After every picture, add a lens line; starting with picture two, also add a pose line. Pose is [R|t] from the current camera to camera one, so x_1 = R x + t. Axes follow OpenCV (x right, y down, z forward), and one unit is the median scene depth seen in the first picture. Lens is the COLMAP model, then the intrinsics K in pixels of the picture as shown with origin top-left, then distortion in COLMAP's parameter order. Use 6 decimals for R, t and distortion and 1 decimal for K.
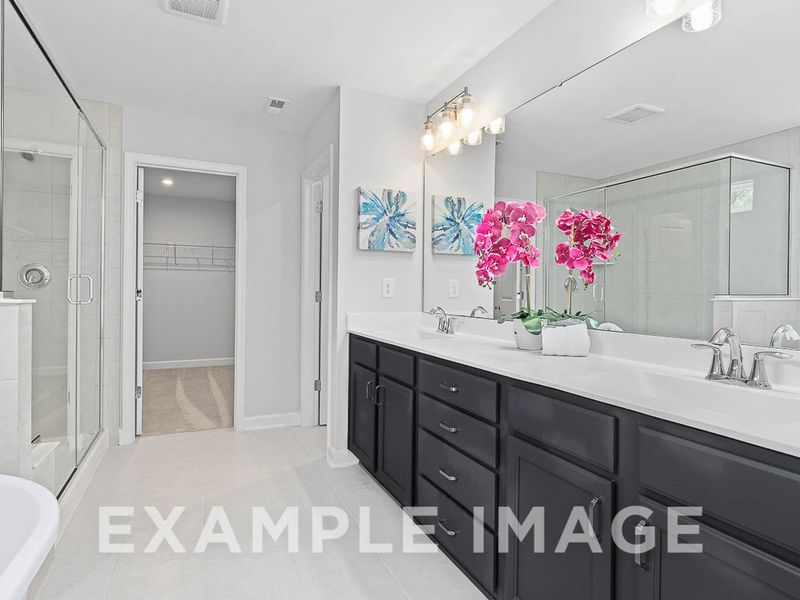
lens RADIAL K [[459.0, 0, 400.1], [0, 459.0, 297.9], [0, 0, 1]] dist [-0.000779, -0.000028]
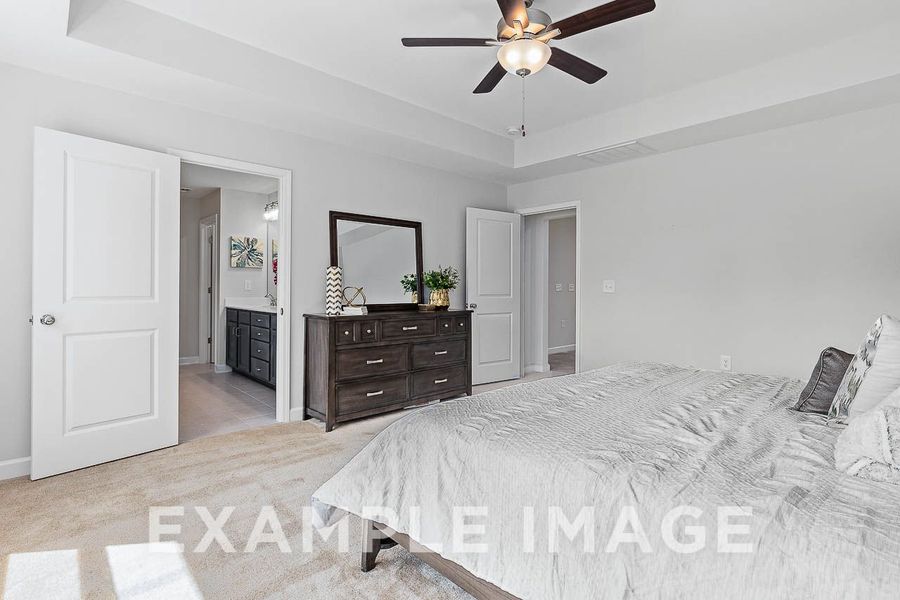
lens RADIAL K [[441.7, 0, 449.6], [0, 441.7, 293.9], [0, 0, 1]] dist [-0.000463, -0.000017]
pose [[0.951697, -0.002099, 0.307031, 0.227838], [0.001985, 0.999998, 0.000686, 0.016583], [-0.307032, -0.000044, 0.951699, -1.158489]]
